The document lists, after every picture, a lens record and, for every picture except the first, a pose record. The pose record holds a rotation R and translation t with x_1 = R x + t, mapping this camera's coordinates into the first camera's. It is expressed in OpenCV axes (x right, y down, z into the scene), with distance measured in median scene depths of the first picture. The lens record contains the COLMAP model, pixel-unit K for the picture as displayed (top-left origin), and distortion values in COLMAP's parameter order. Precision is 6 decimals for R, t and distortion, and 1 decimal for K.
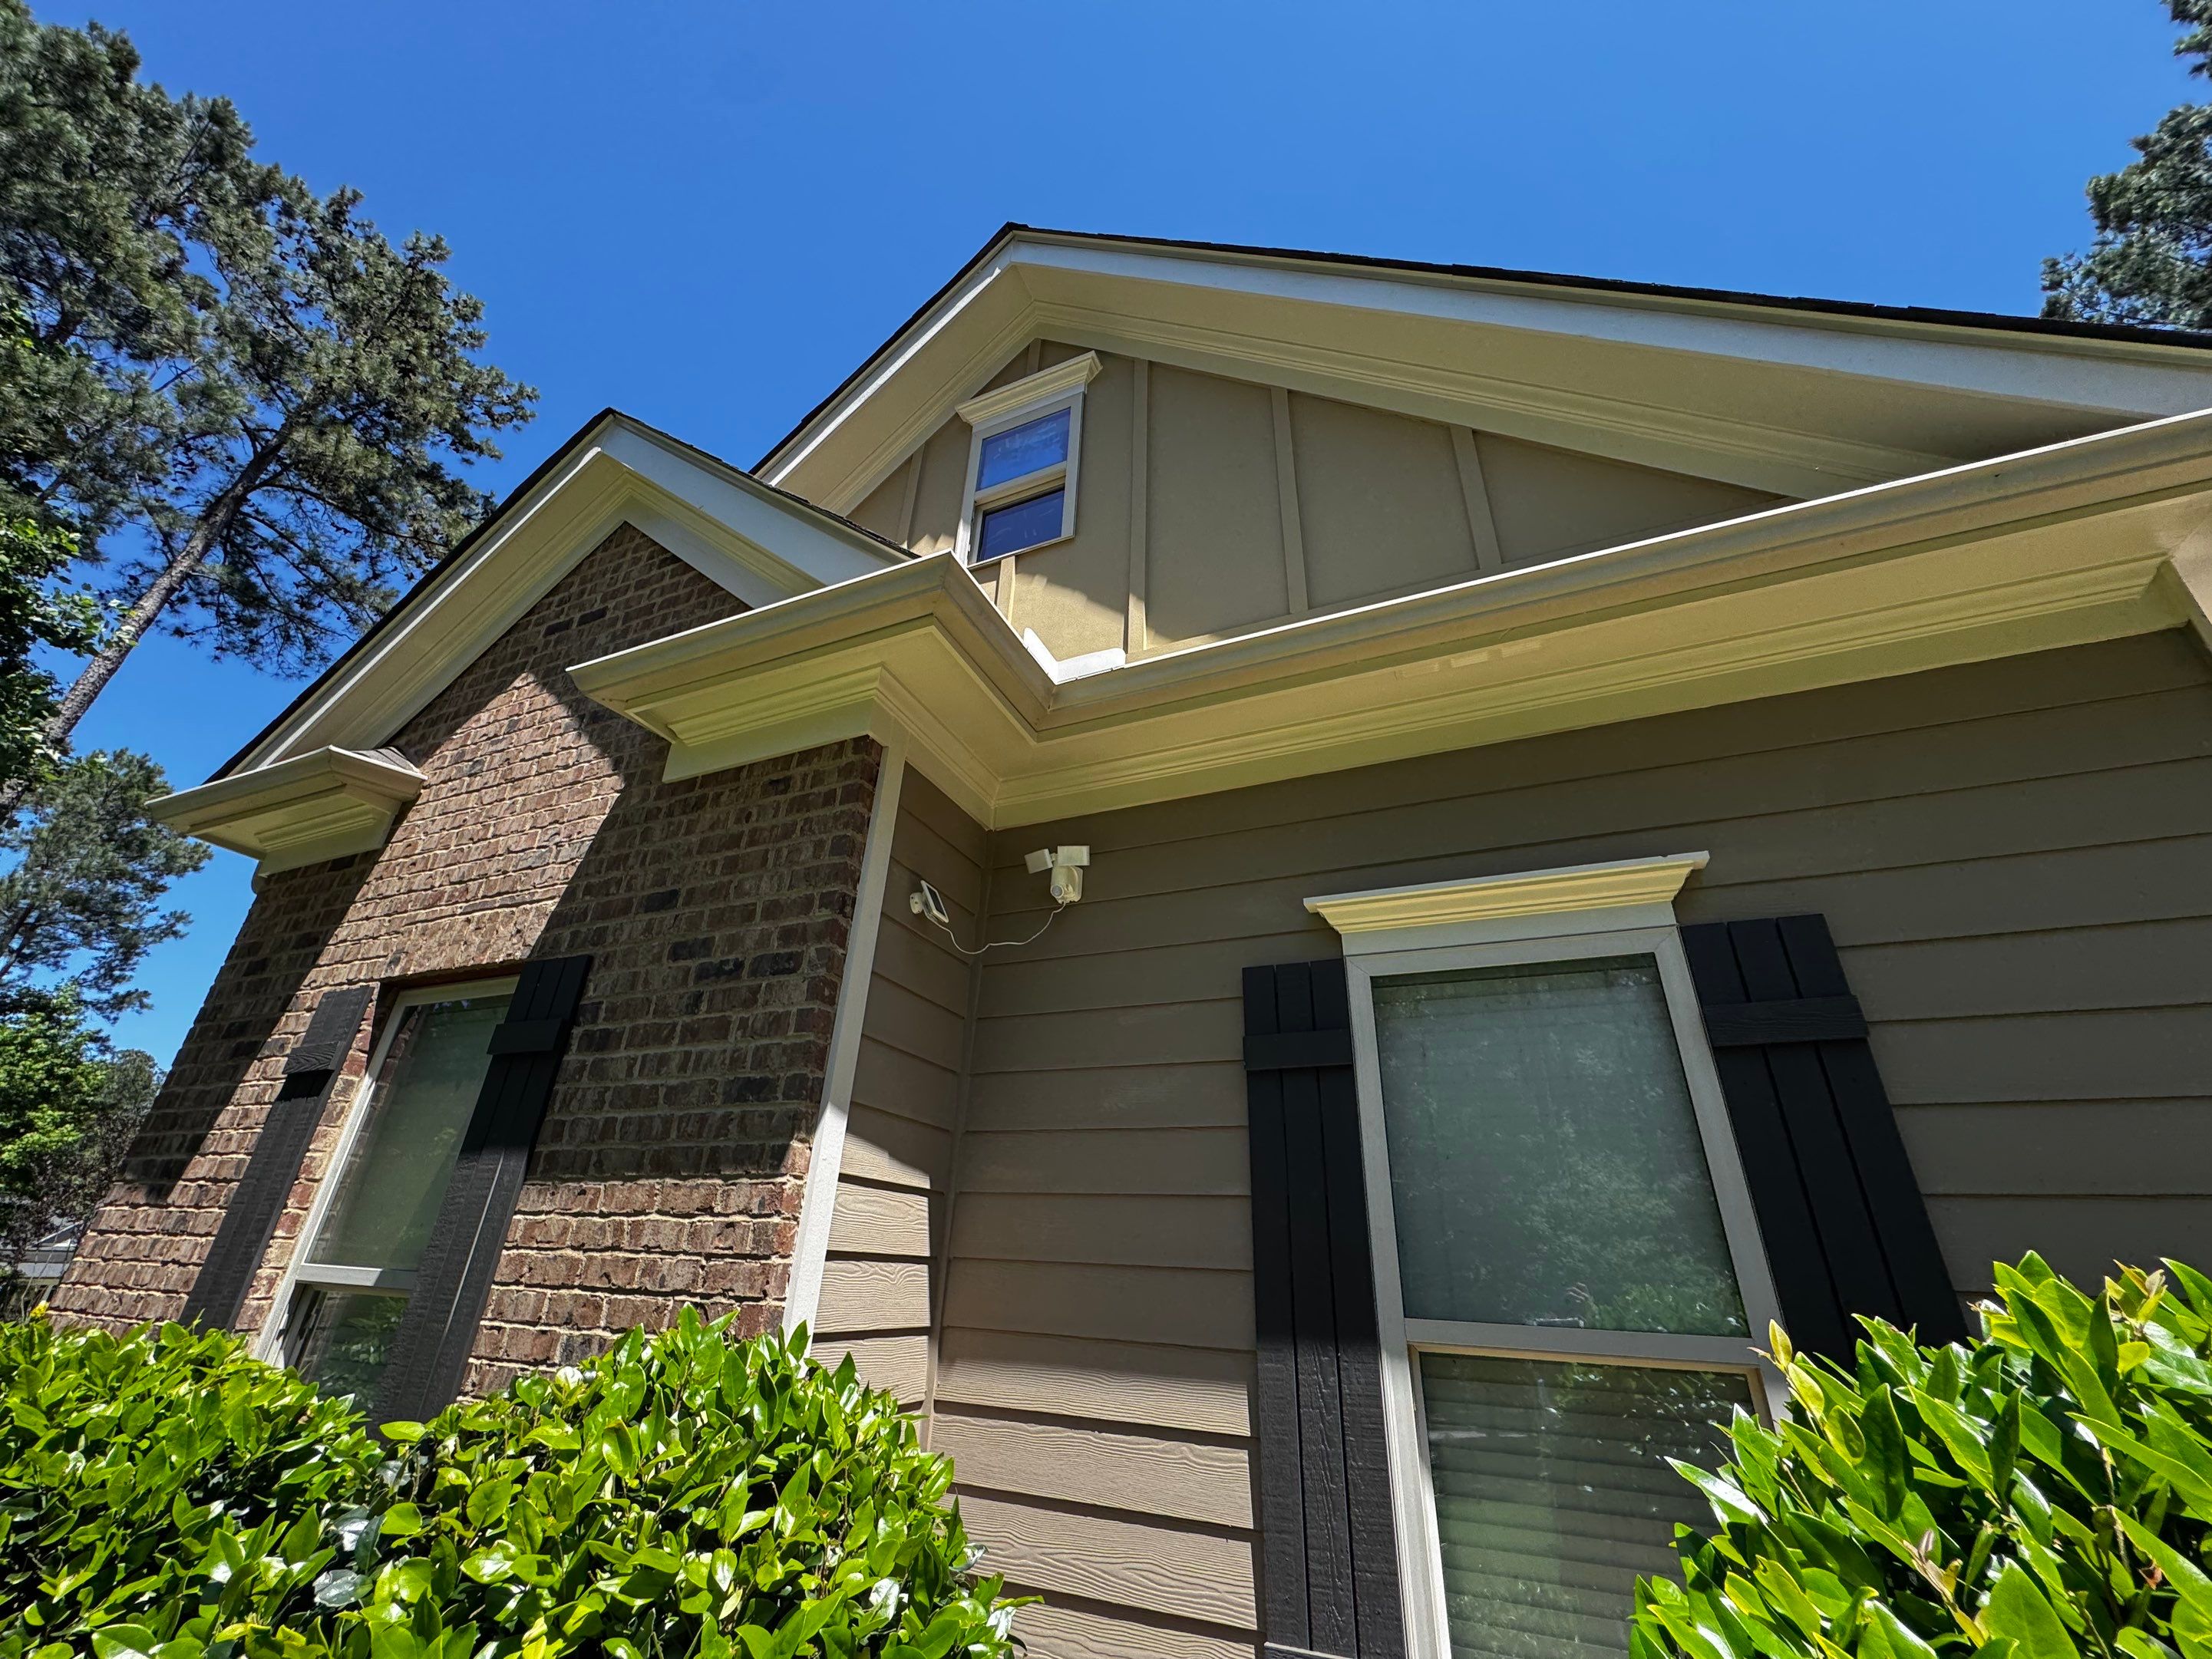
lens RADIAL K [[886.3, 0, 1097.3], [0, 886.3, 826.7], [0, 0, 1]] dist [-0.002066, 0.000055]
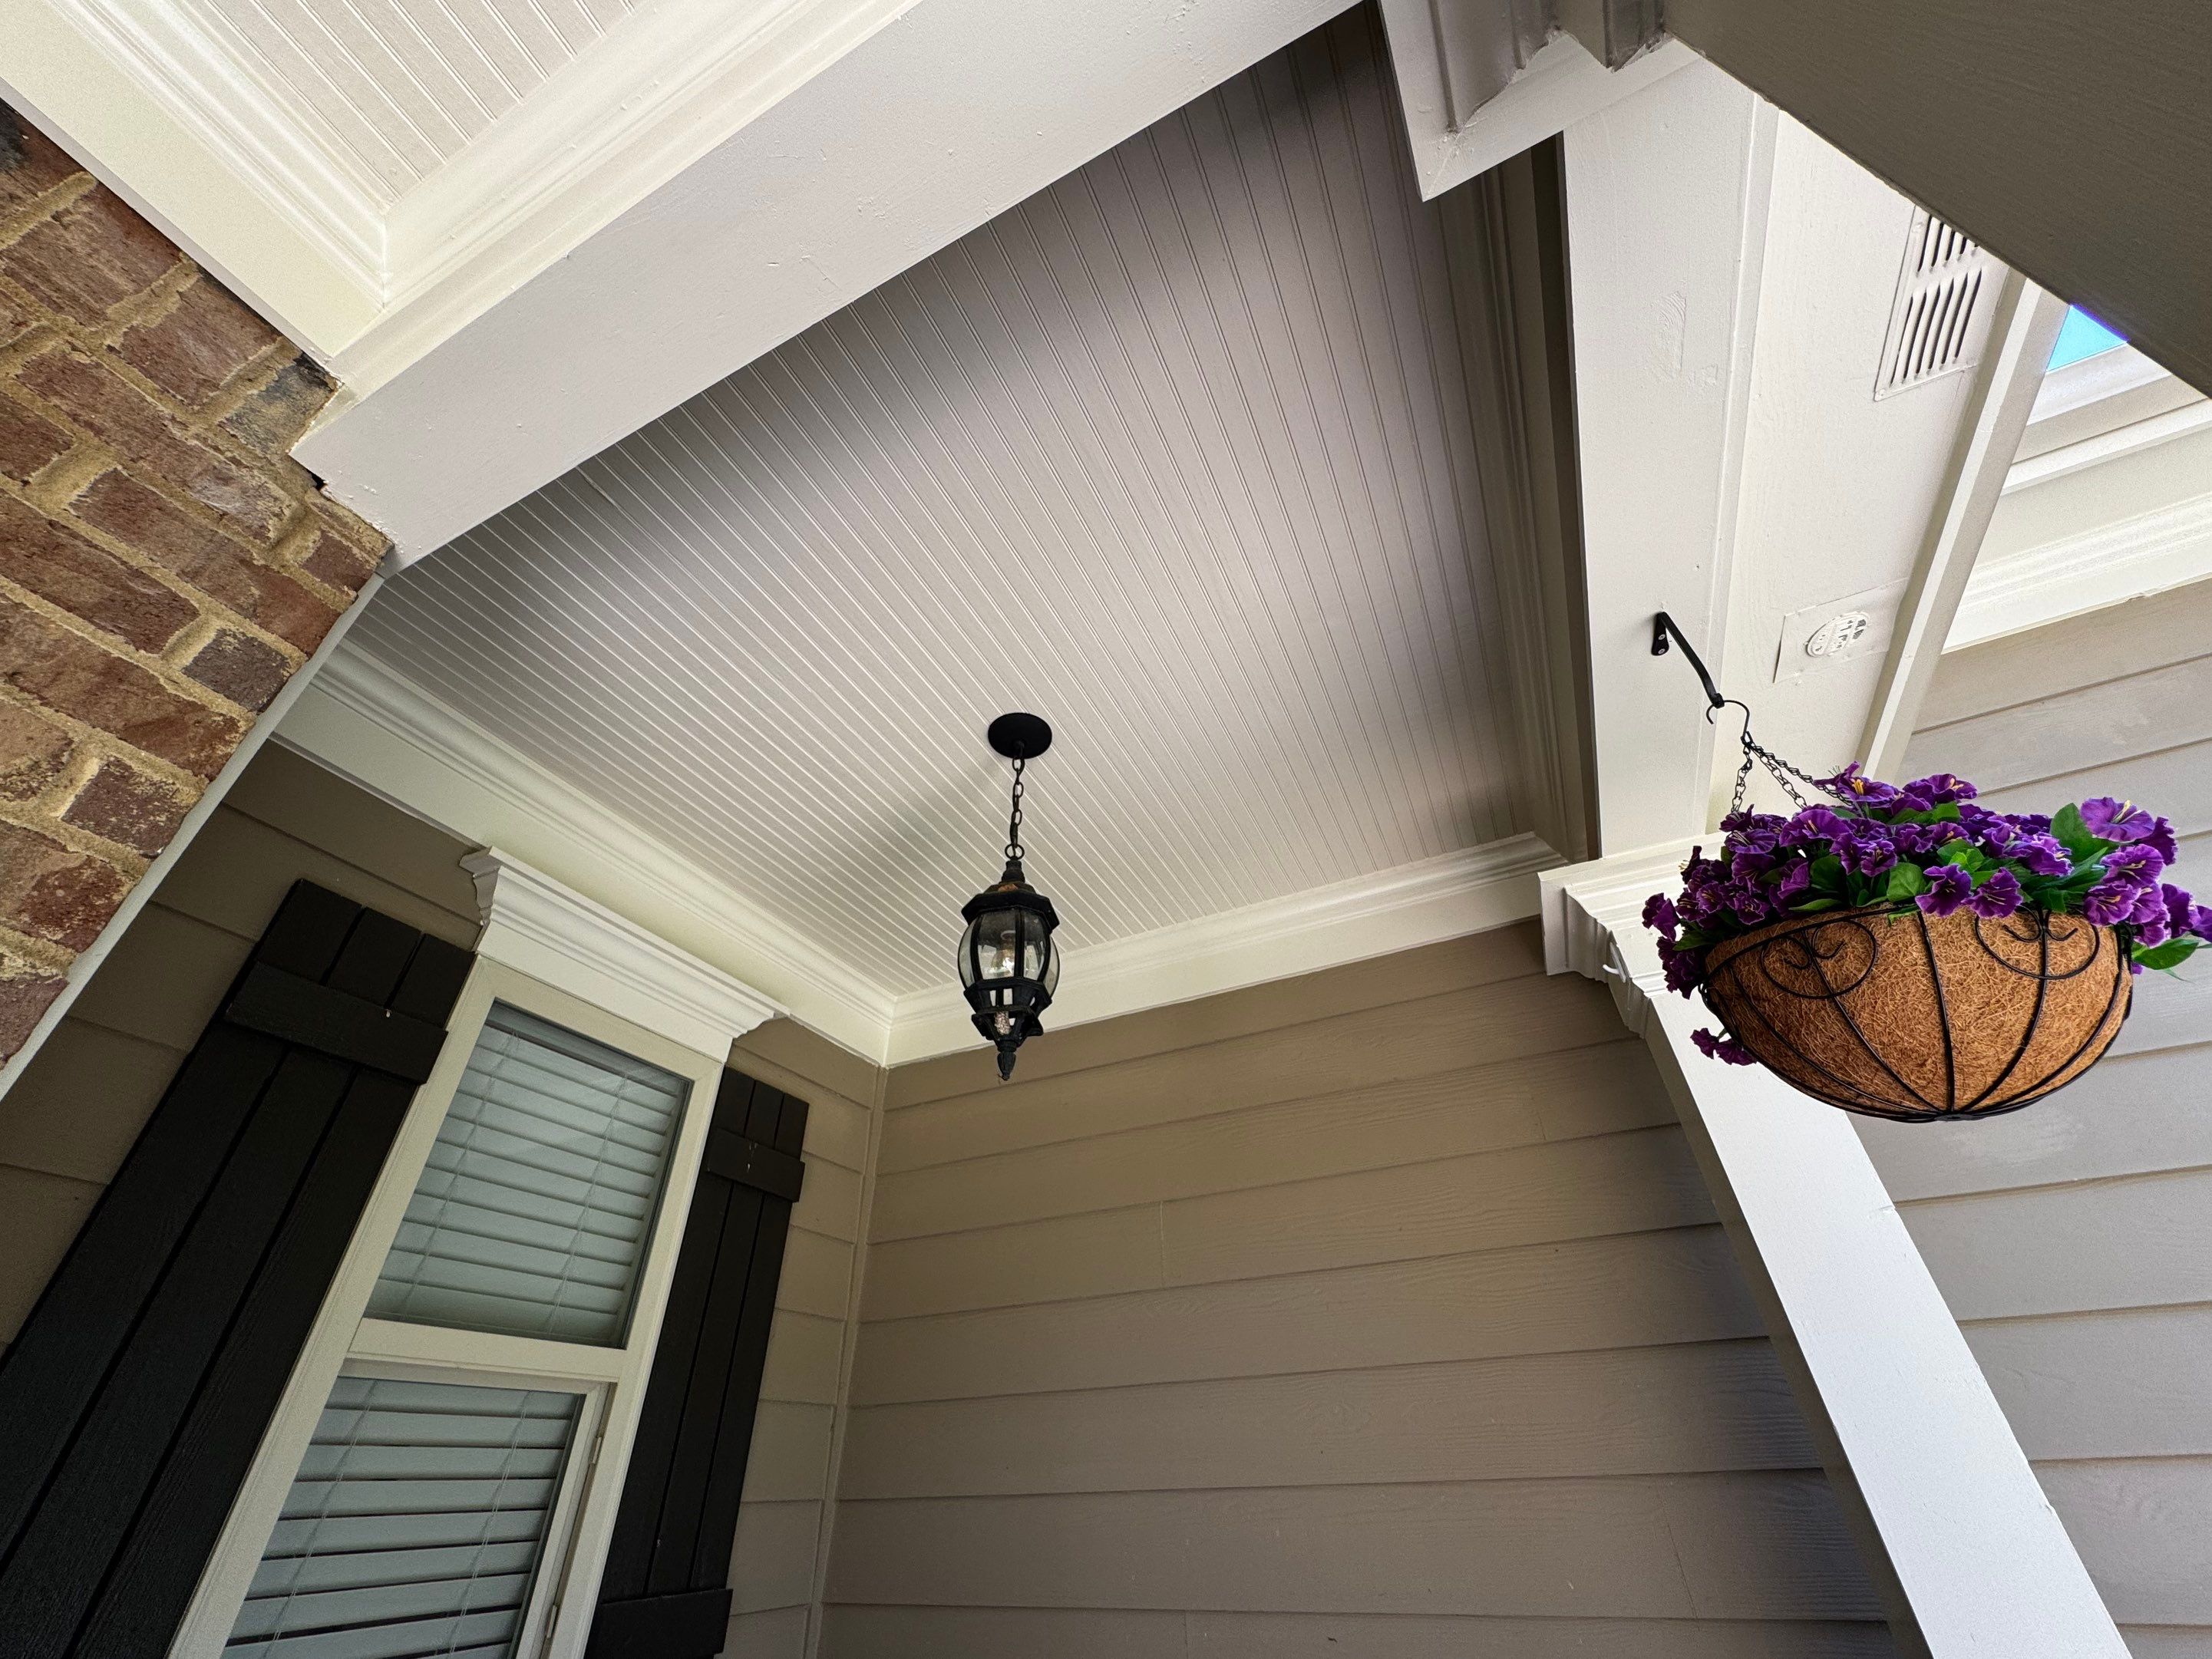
lens RADIAL K [[886.3, 0, 1097.3], [0, 886.3, 826.7], [0, 0, 1]] dist [-0.002066, 0.000055]
pose [[0.024274, 0.558803, 0.828945, -1.718308], [-0.441074, 0.750107, -0.492741, 1.220443], [-0.897143, -0.353665, 0.264681, 2.551092]]
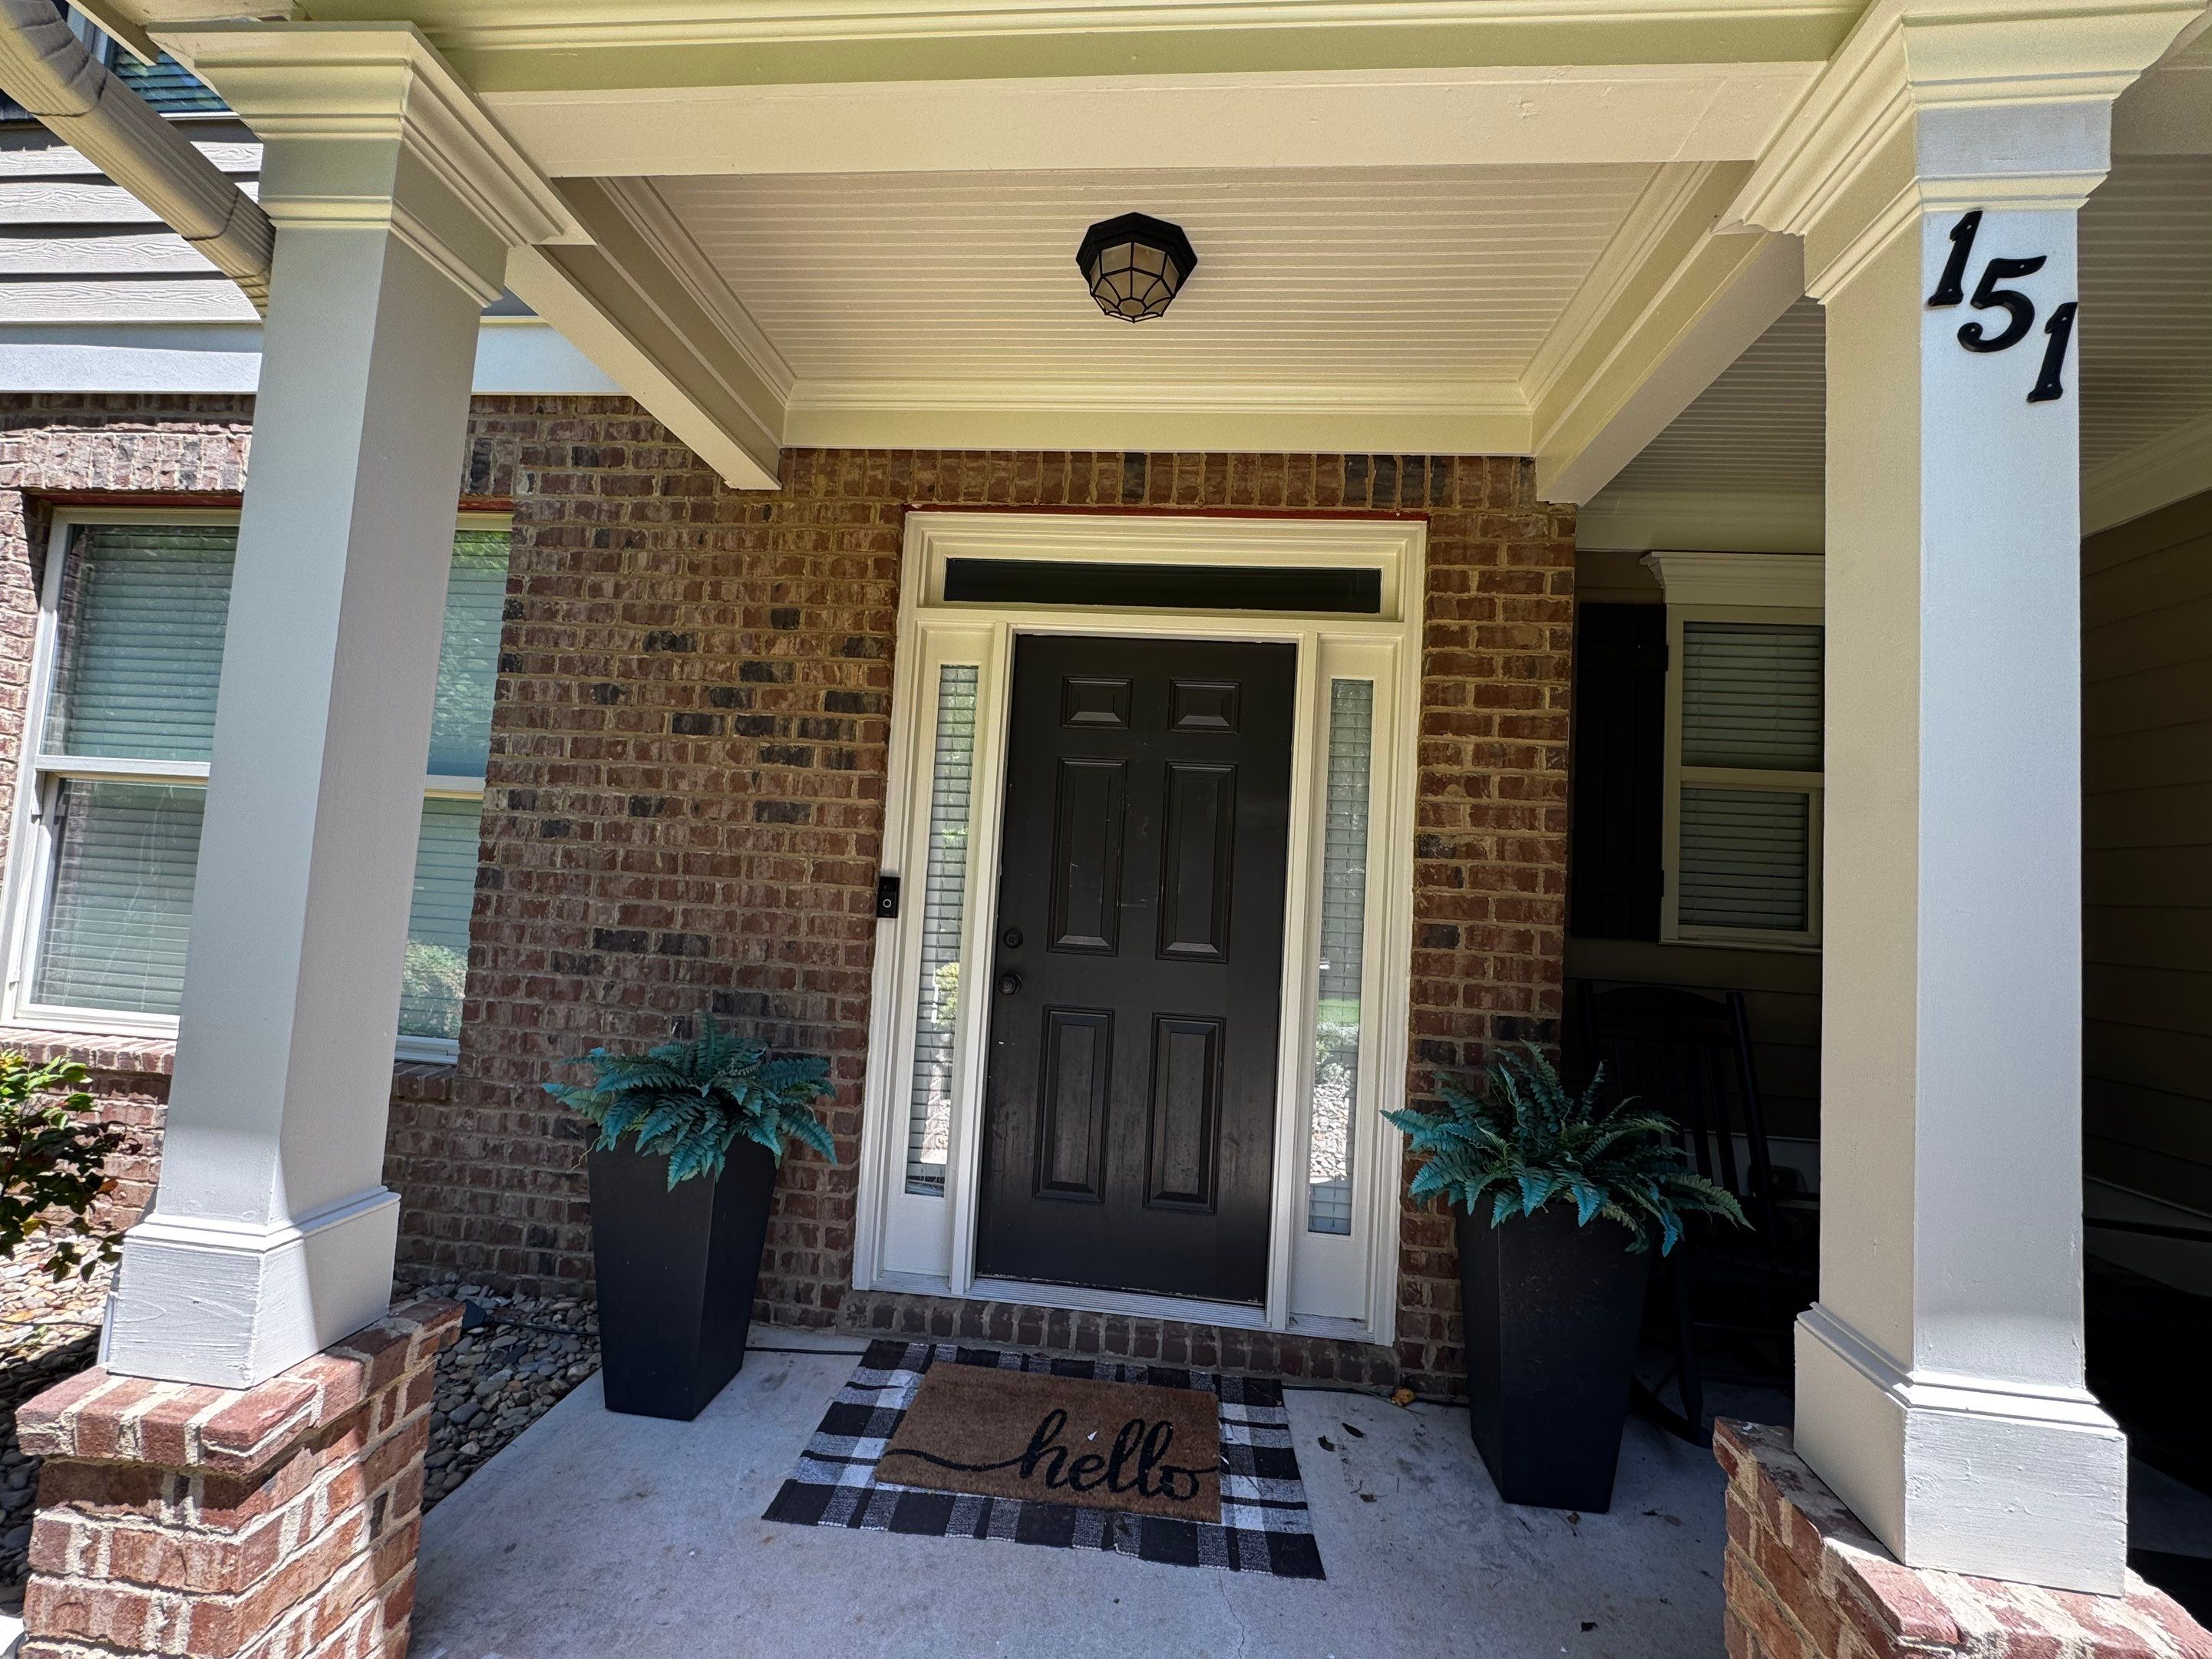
lens RADIAL K [[879.6, 0, 1108.3], [0, 879.6, 830.7], [0, 0, 1]] dist [-0.005451, 0.000889]
pose [[0.943197, 0.027571, 0.331088, -2.296692], [-0.166143, 0.902135, 0.398182, 1.097304], [-0.287707, -0.430572, 0.855472, 2.114474]]
